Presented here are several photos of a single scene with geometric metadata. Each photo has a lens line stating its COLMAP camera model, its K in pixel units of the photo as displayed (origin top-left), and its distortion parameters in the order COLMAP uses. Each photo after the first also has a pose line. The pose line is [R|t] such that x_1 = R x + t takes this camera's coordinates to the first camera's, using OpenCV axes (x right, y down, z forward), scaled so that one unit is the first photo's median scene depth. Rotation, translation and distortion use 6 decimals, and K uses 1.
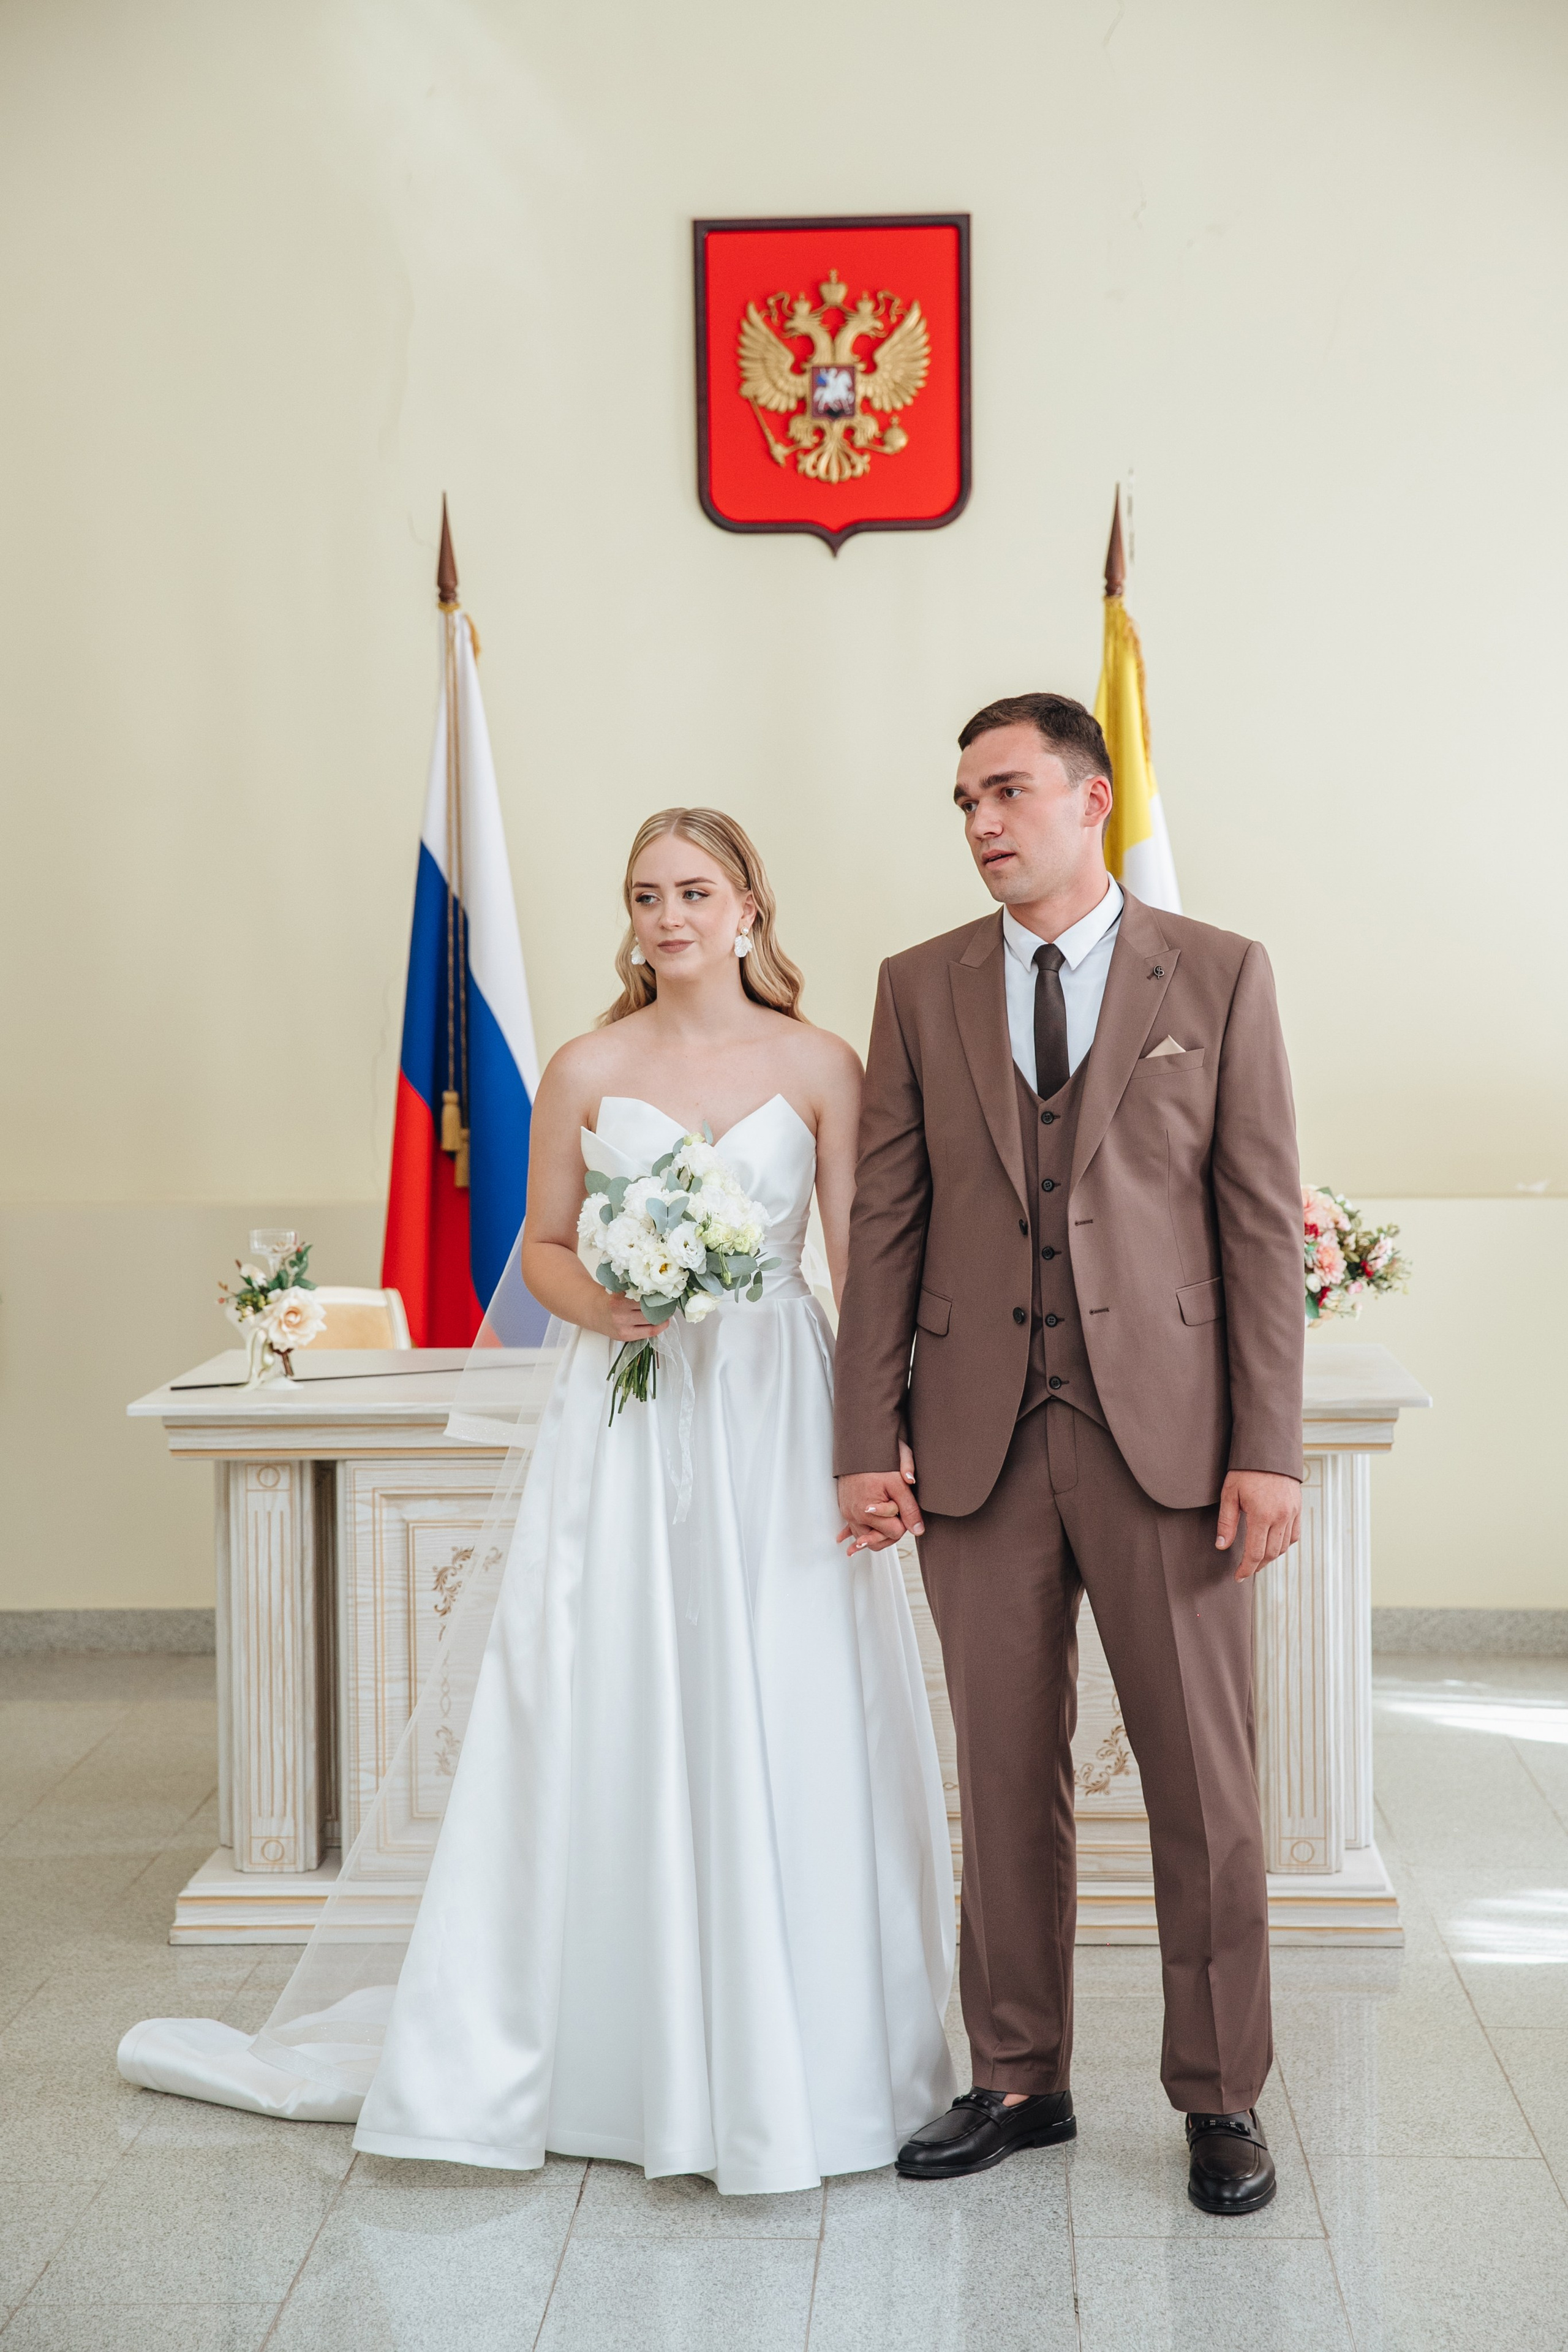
lens RADIAL K [[4339.2, 0, 778.8], [0, 4339.2, 1175.9], [0, 0, 1]] dist [0.200369, 0.159429]
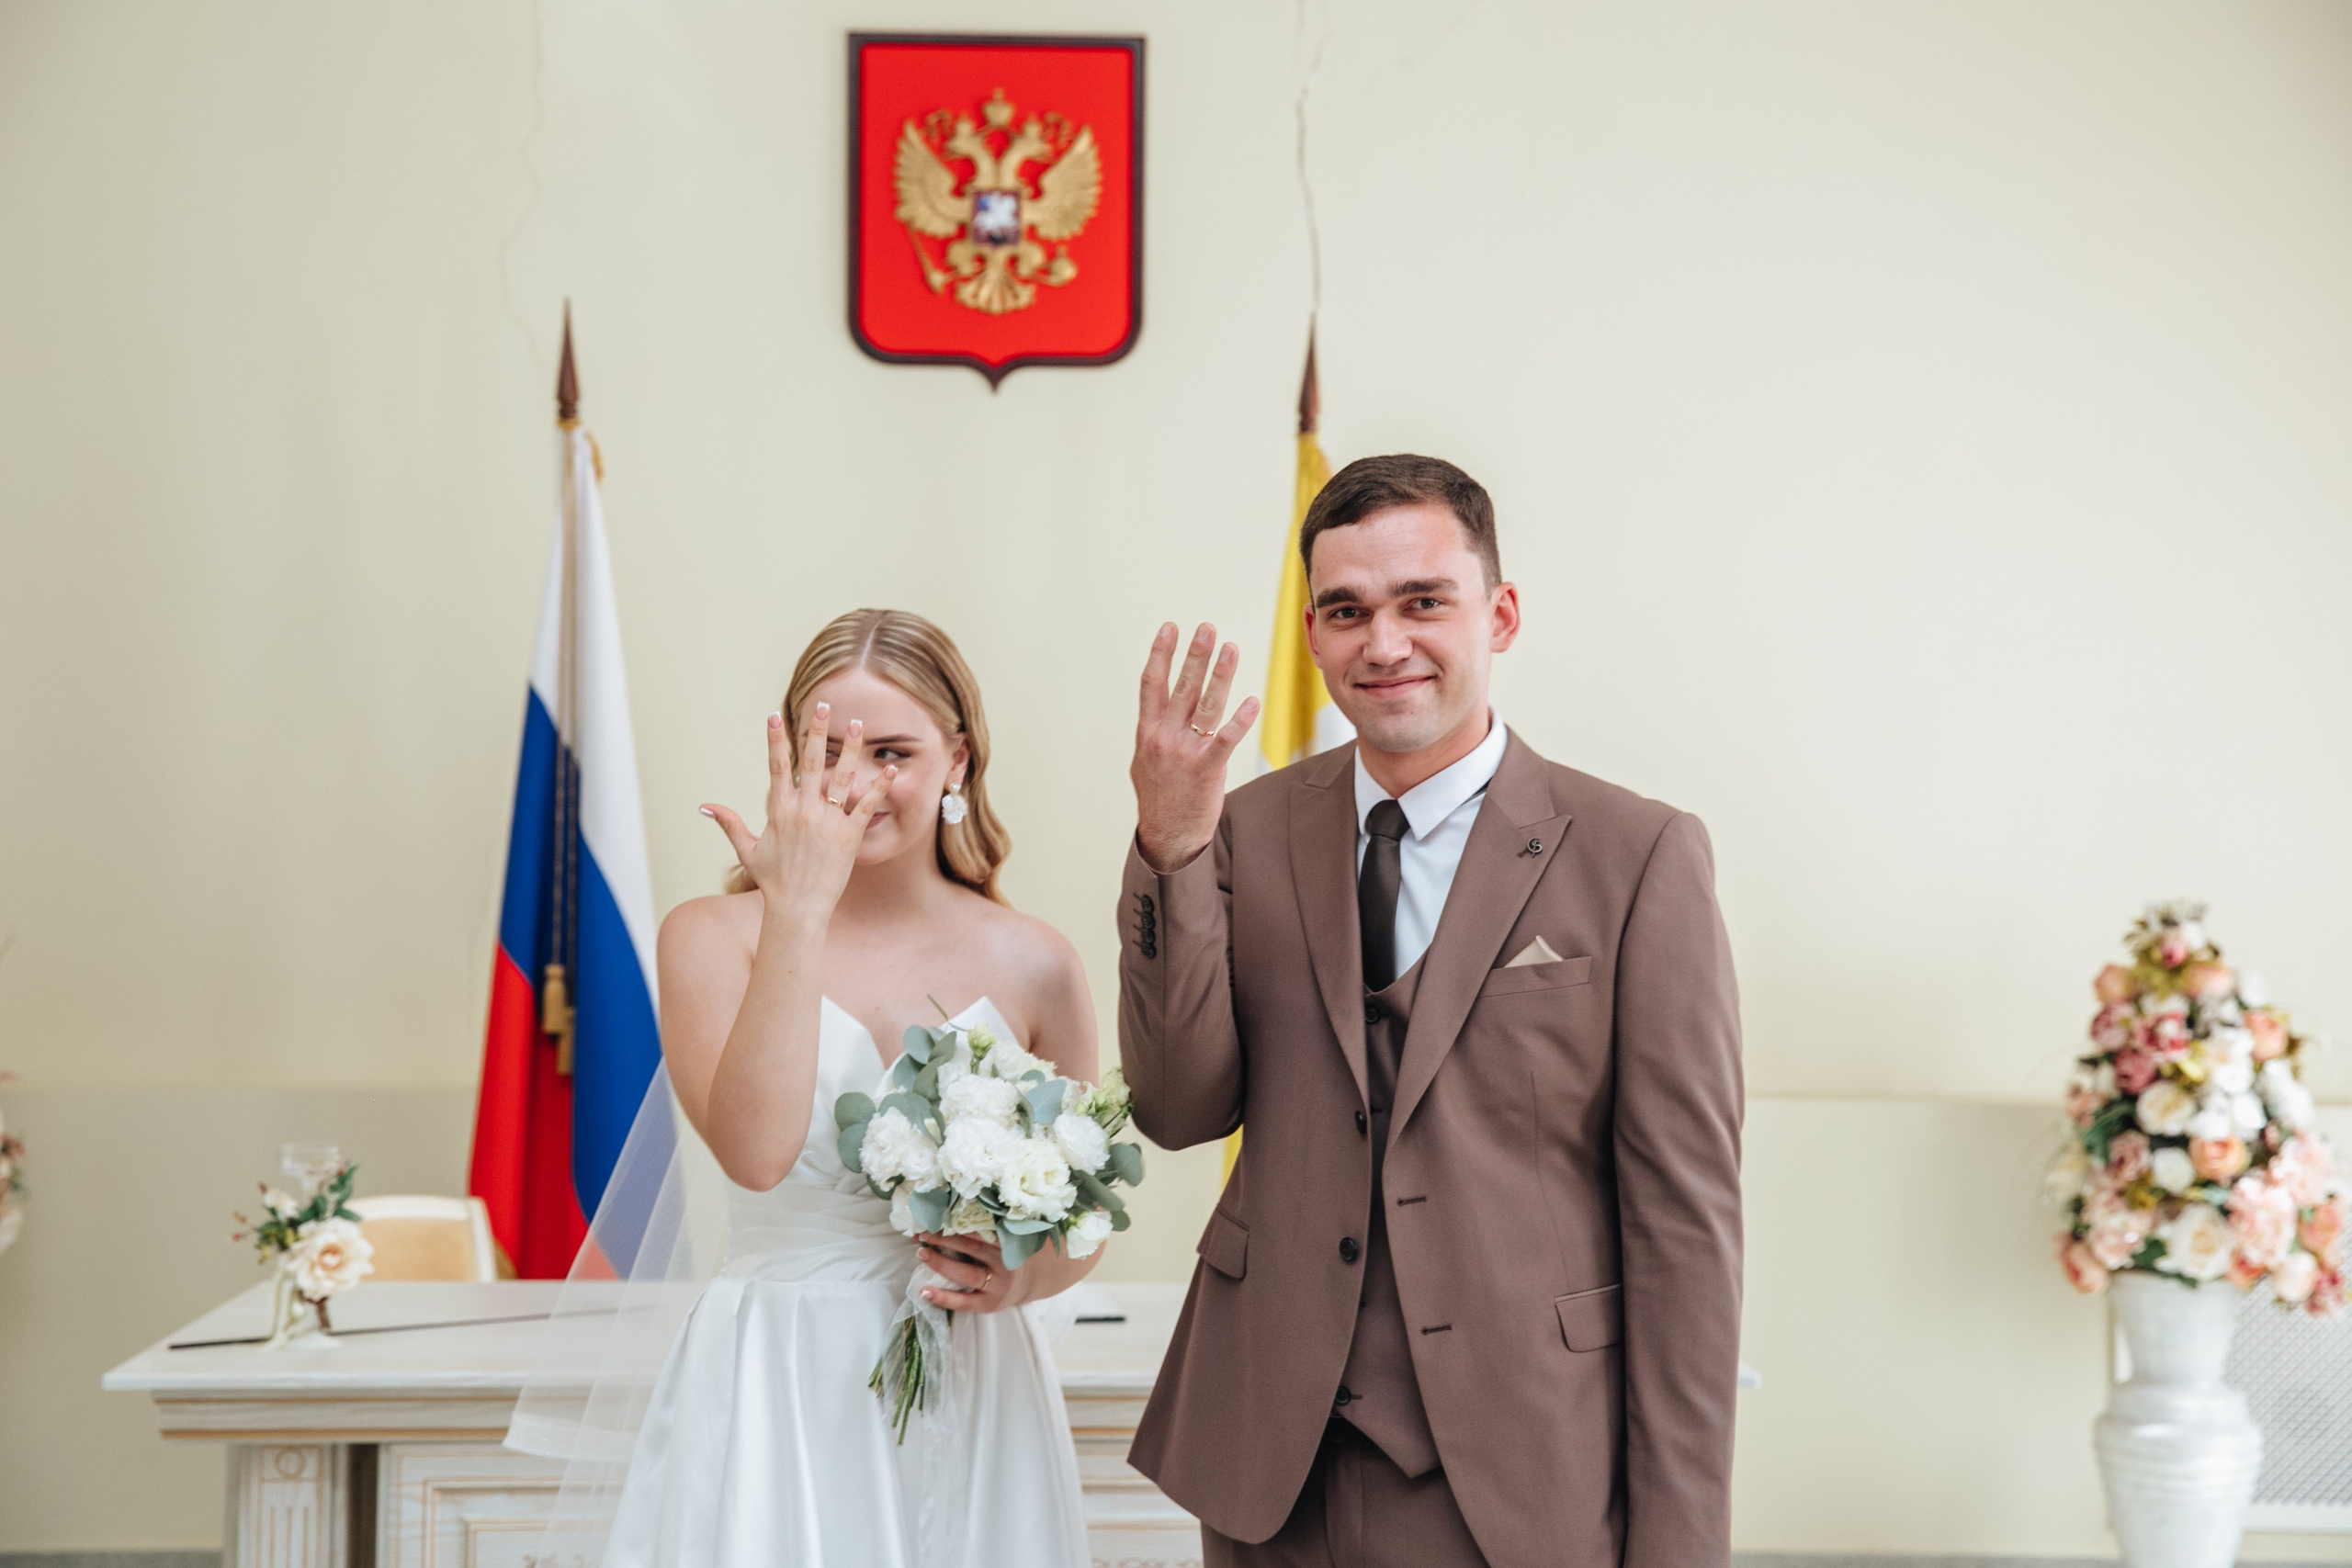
lens RADIAL K [[3545.5, 0, 1153.3], [0, 3545.5, 791.7], [0, 0, 1]] dist [0.102269, 0.029441]
pose [[0.996629, 0.020861, 0.079349, -0.012505], [-0.015868, 0.997885, -0.063041, -0.010758], [-0.080496, 0.061569, 0.994852, 0.267406]]
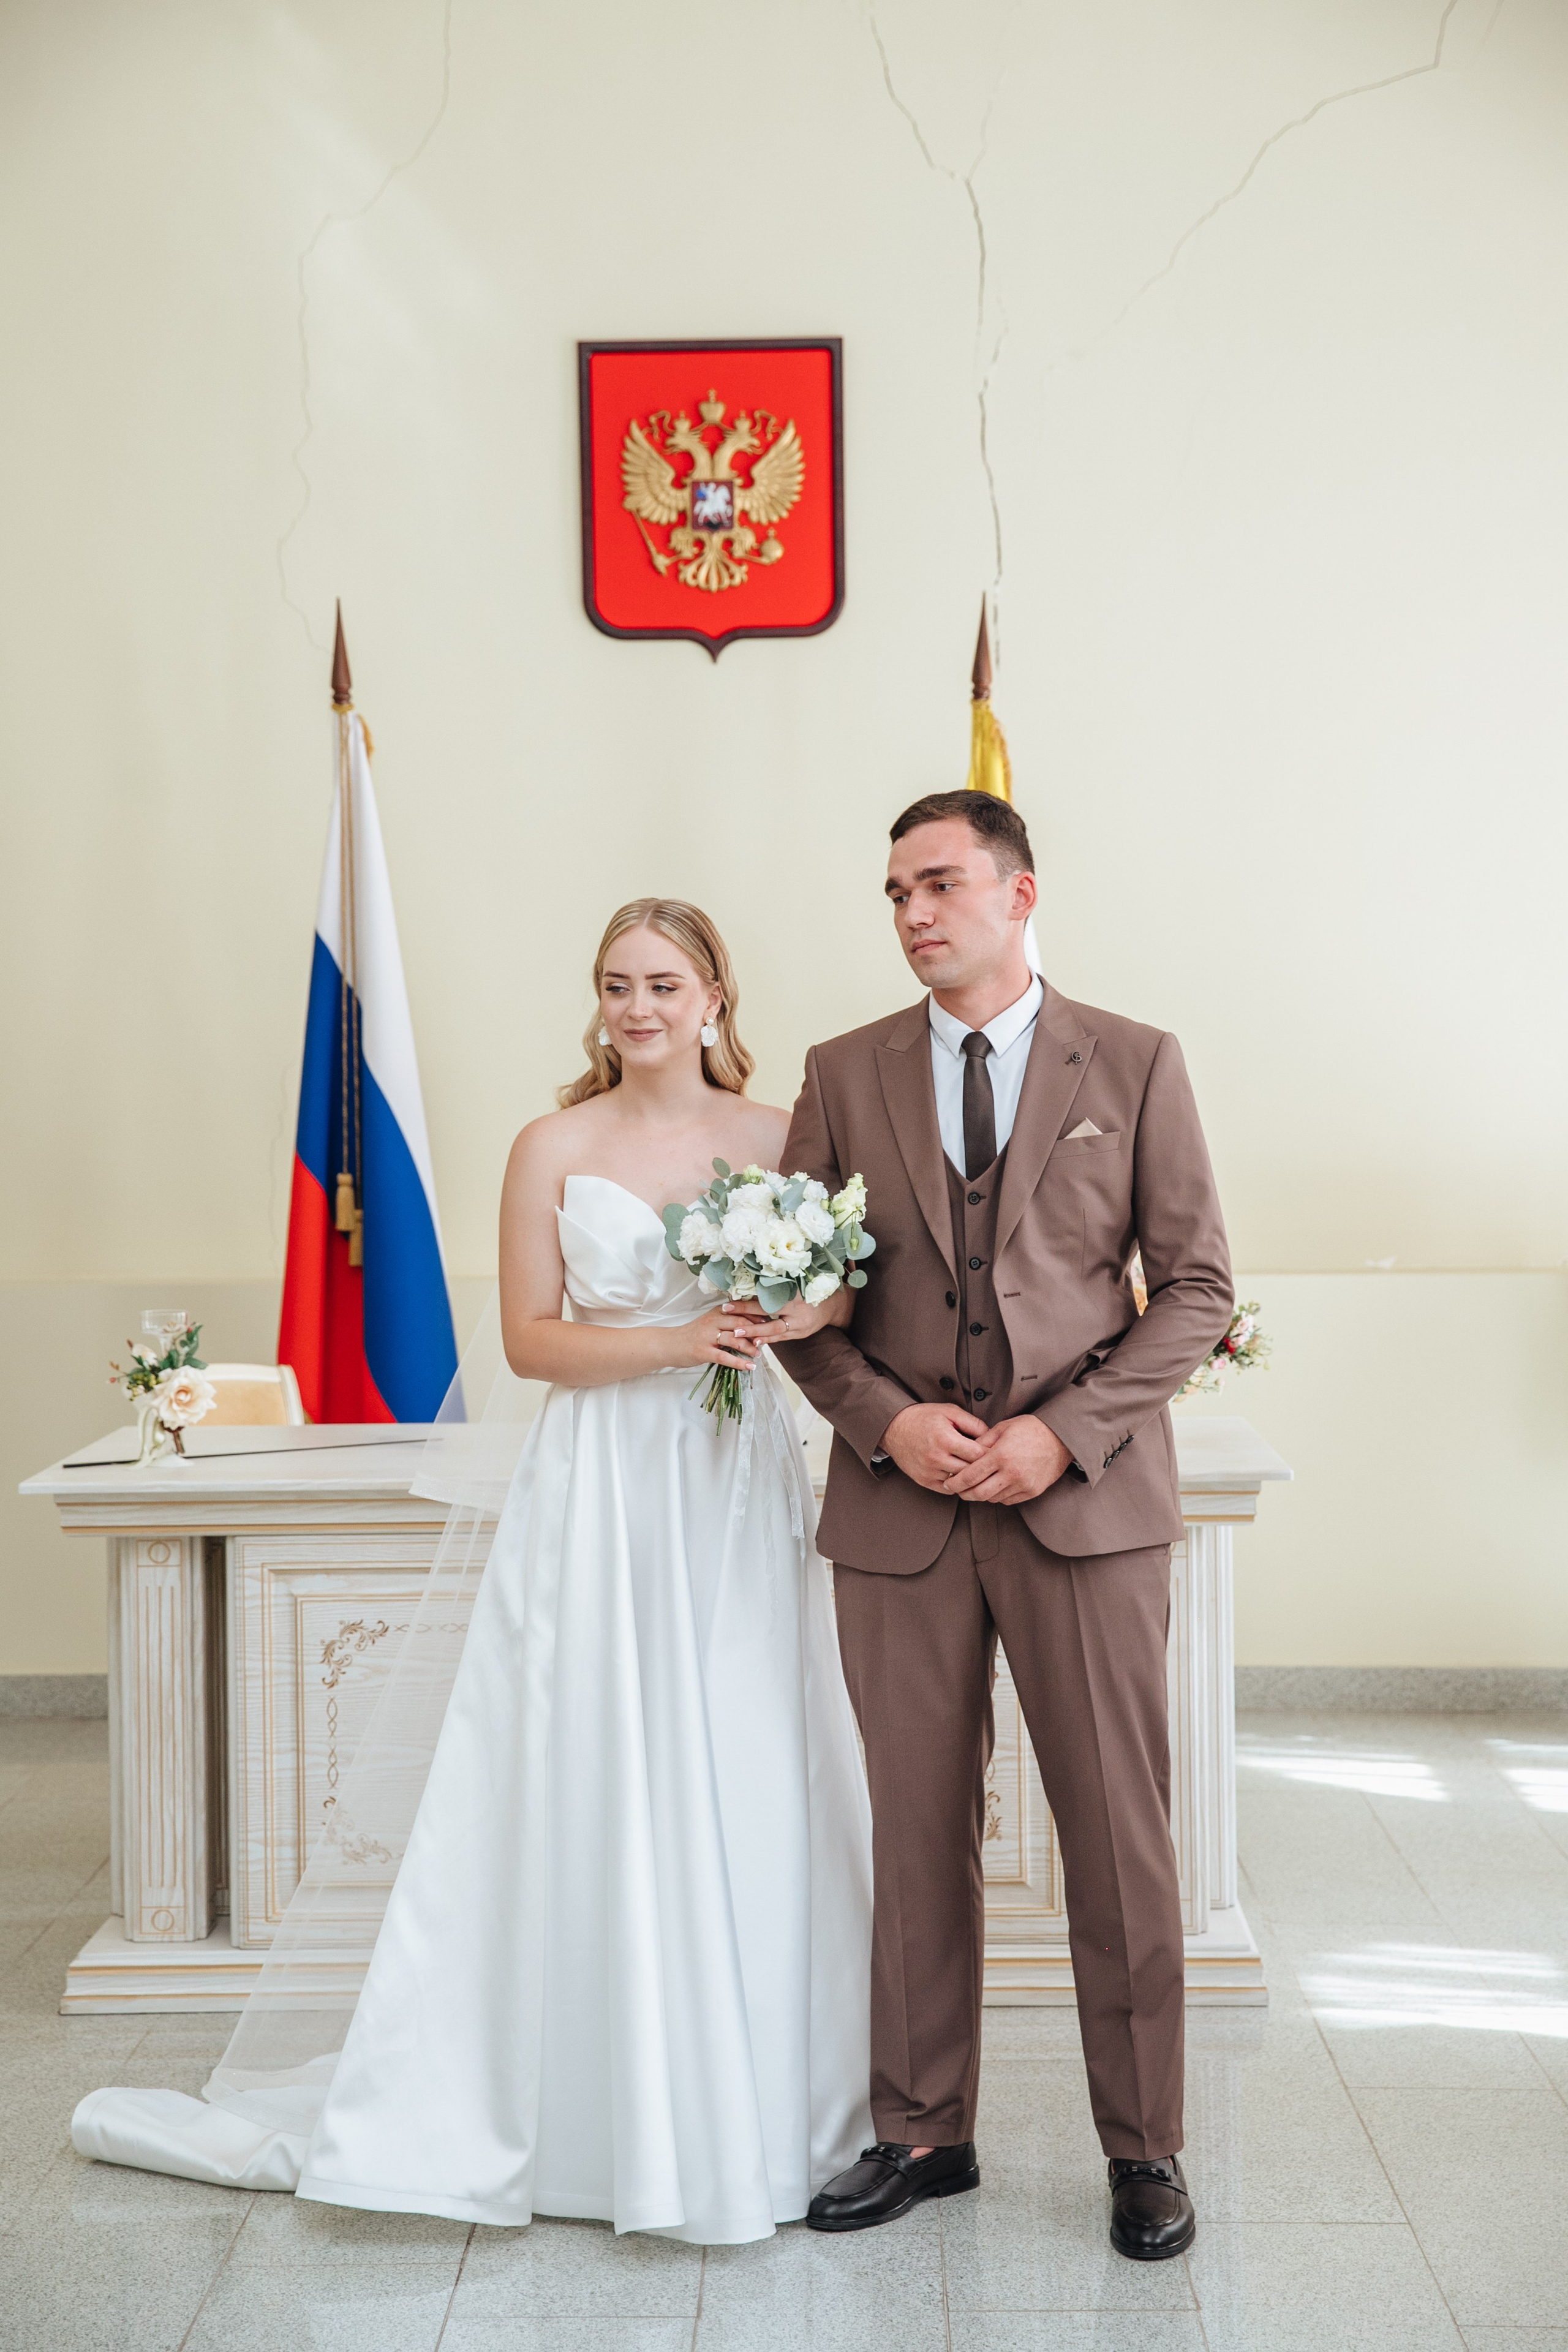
lens RADIAL K [[4007.2, 0, 777.0], [0, 4007.2, 1174.1], [0, 0, 1]] dist [0.153490, 0.197797]
pose [[0.999645, -0.001846, 0.026592, 0.002128], [0.002331, 0.999831, -0.018213, -0.001671], [-0.026554, 0.018269, 0.999480, 0.040471]]
